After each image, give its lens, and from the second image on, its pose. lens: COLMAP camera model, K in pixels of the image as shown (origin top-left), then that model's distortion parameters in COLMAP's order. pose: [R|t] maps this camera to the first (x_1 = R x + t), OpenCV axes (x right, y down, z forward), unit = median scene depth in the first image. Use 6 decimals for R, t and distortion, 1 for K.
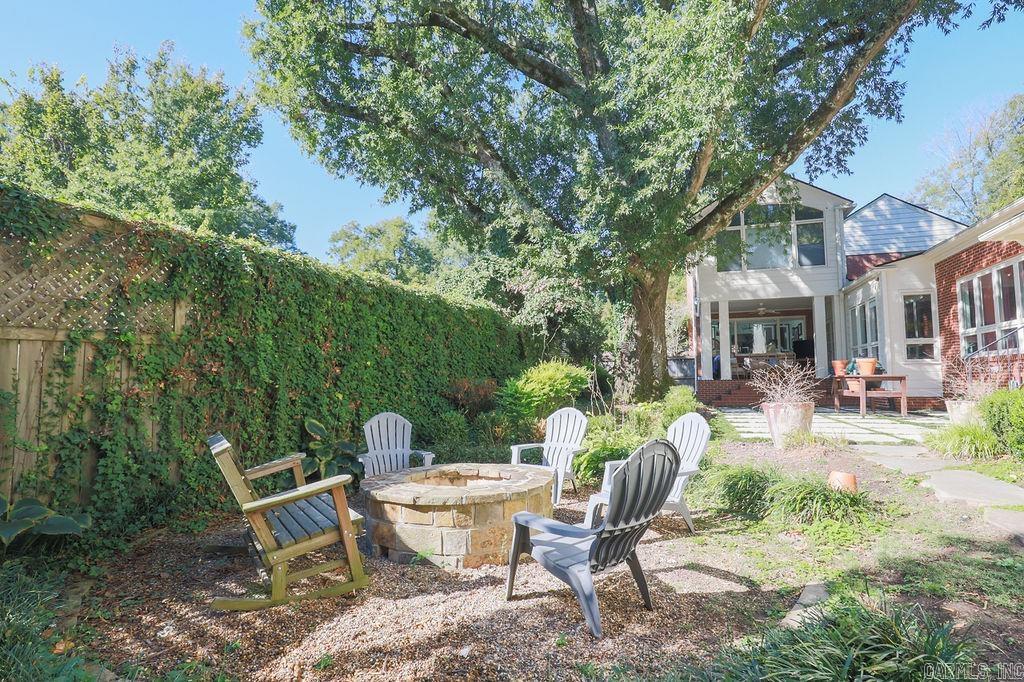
lens RADIAL K [[508.7, 0, 522.1], [0, 508.7, 347.7], [0, 0, 1]] dist [-0.035972, 0.001982]
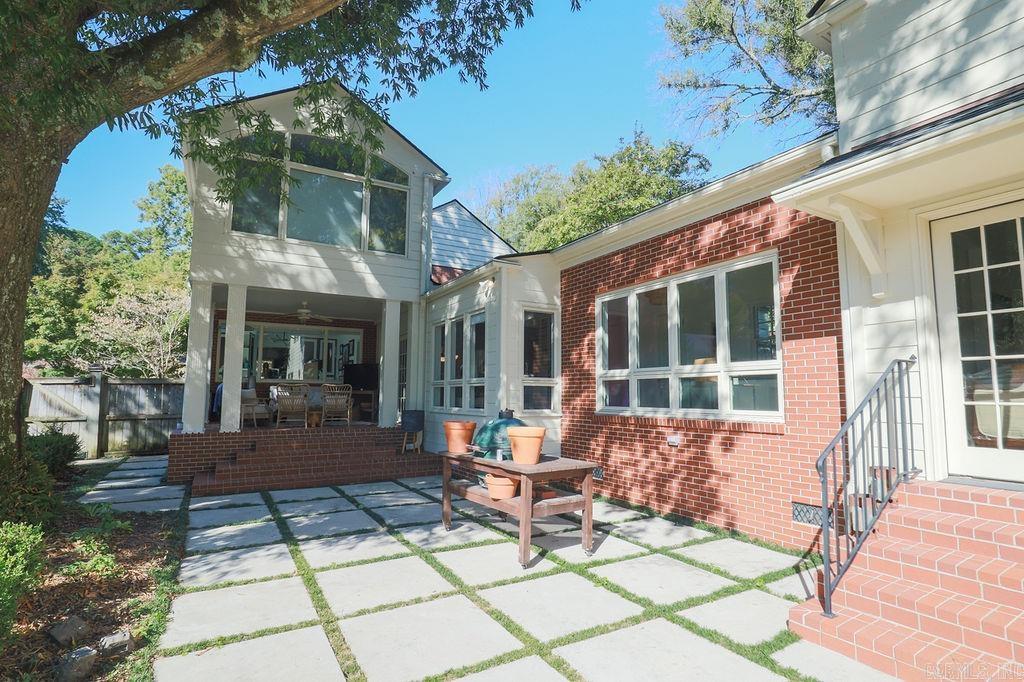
lens RADIAL K [[508.7, 0, 510.1], [0, 508.7, 346.0], [0, 0, 1]] dist [-0.035972, 0.001982]
pose [[0.664818, 0.082514, 0.742435, 0.271671], [-0.061786, 0.996549, -0.055429, -0.021361], [-0.744446, -0.009022, 0.667622, 0.581523]]
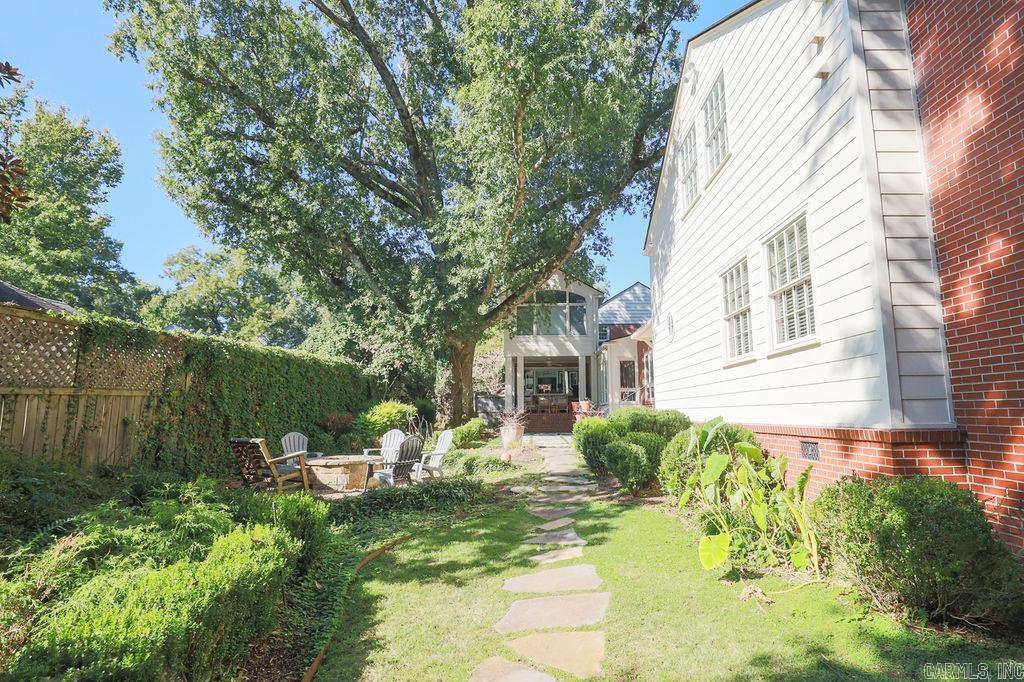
lens RADIAL K [[508.7, 0, 522.0], [0, 508.7, 345.7], [0, 0, 1]] dist [-0.035972, 0.001982]
pose [[0.956107, 0.040994, 0.290134, -0.009109], [-0.021945, 0.997402, -0.068607, -0.036601], [-0.292193, 0.059229, 0.954523, -0.474850]]
